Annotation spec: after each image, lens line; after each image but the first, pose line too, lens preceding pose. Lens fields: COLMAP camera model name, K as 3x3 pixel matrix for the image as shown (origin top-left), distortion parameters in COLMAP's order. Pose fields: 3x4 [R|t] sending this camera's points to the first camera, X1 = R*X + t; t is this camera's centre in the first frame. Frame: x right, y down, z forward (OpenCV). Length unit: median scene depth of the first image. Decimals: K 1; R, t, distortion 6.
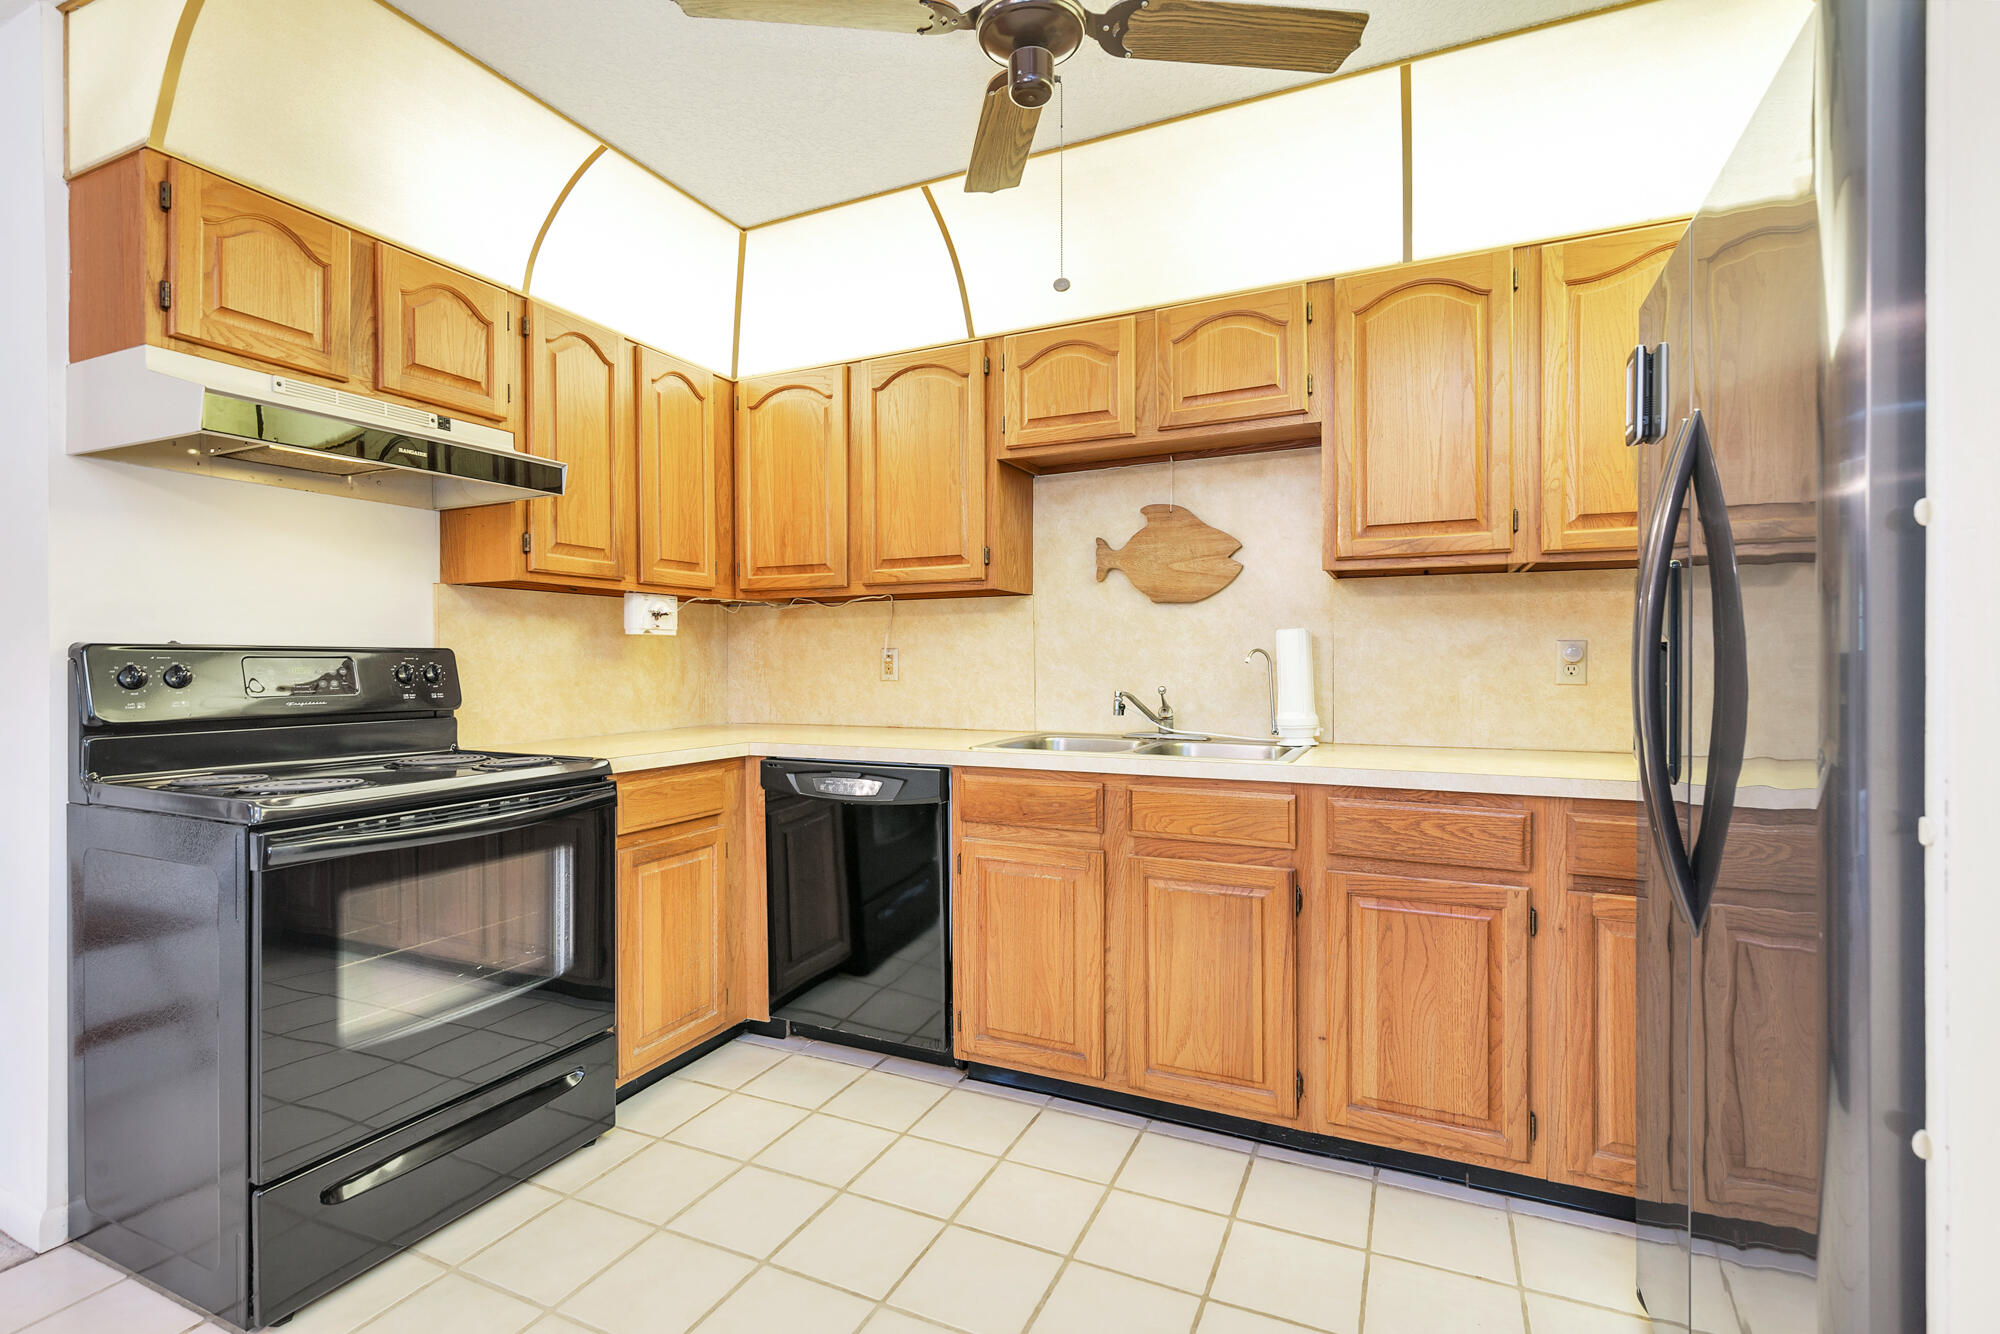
lens RADIAL K [[924.4, 0, 992.8], [0, 924.4, 661.2], [0, 0, 1]] dist [0.000795, -0.000630]
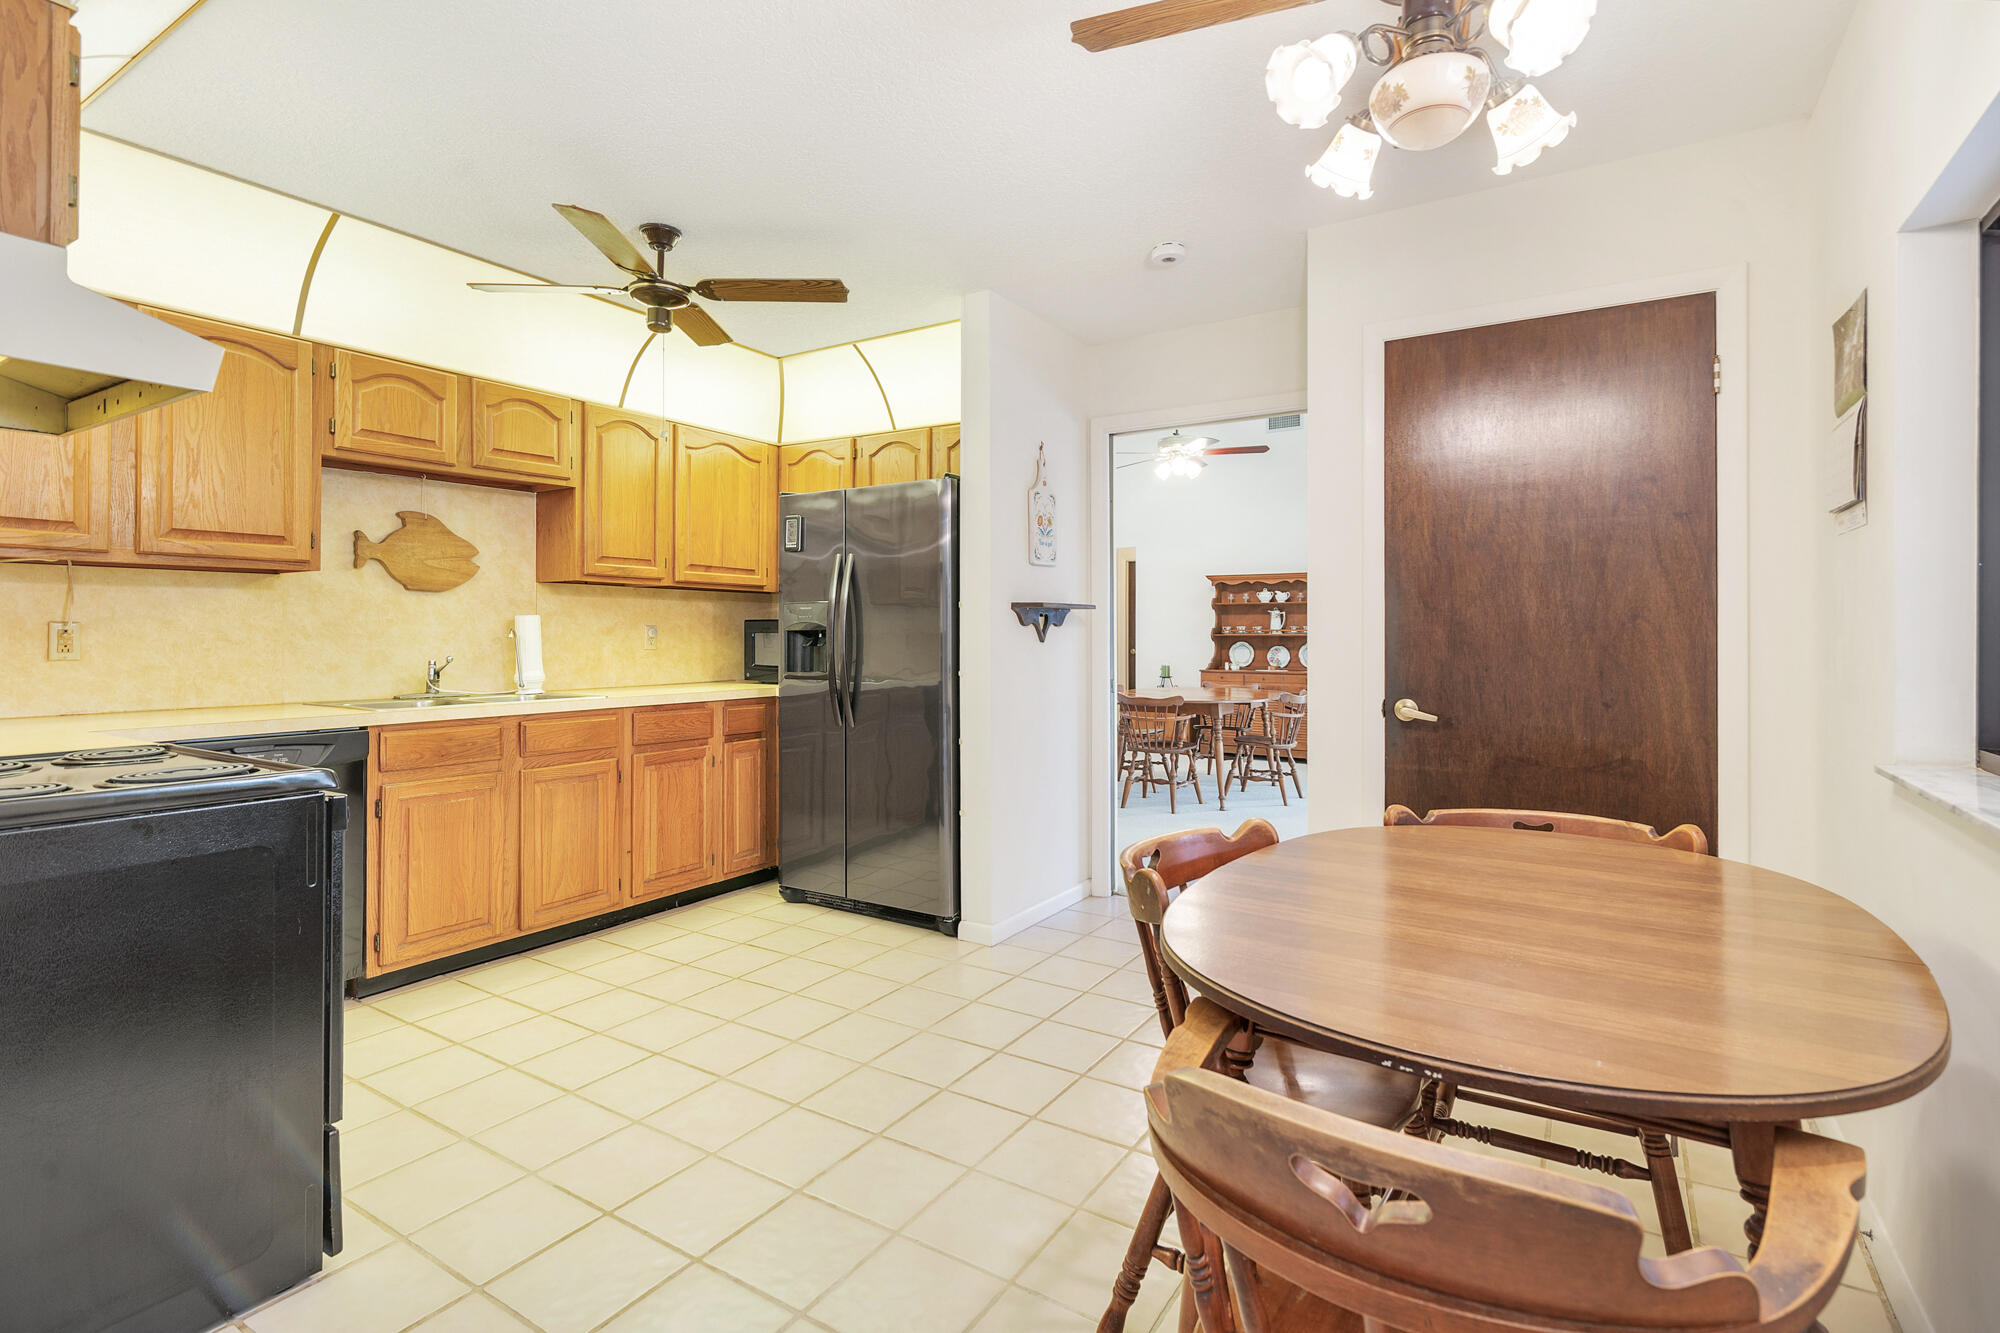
lens RADIAL K [[924.4, 0, 988.2], [0, 924.4, 630.3], [0, 0, 1]] dist [0.000795, -0.000630]
pose [[0.147040, 0.006920, 0.989106, -1.033590], [-0.000408, 0.999976, -0.006935, -0.000782], [-0.989131, 0.000616, 0.147039, 0.054232]]
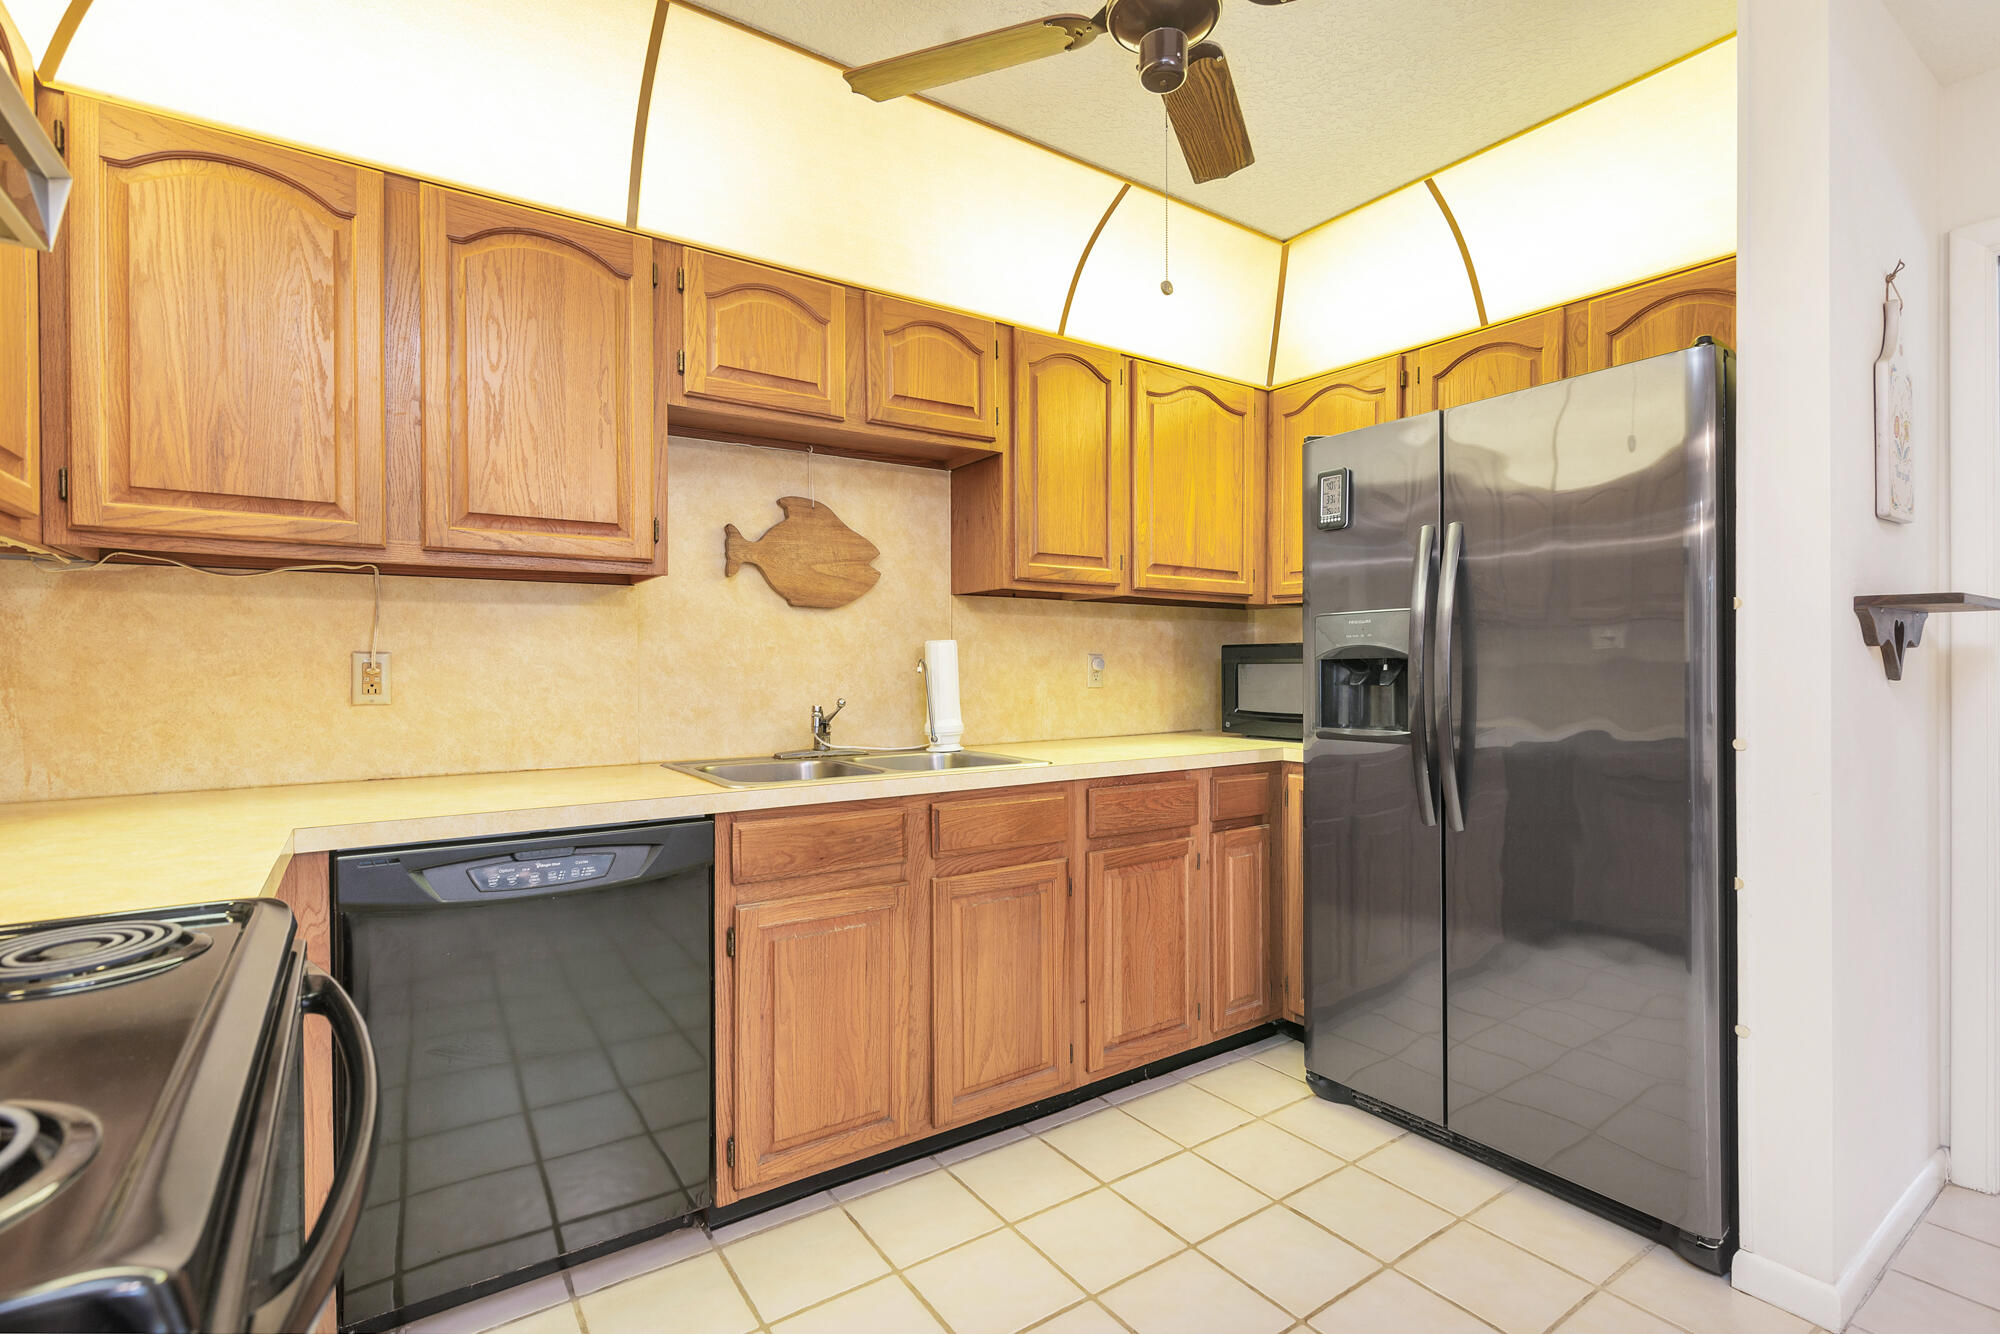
lens RADIAL K [[905.0, 0, 1012.5], [0, 905.0, 672.5], [0, 0, 1]] dist [0.000975, 0.000402]
pose [[0.508264, -0.004674, 0.861188, -0.521264], [0.002552, 0.999989, 0.003921, -0.001982], [-0.861197, 0.000205, 0.508271, 0.409347]]
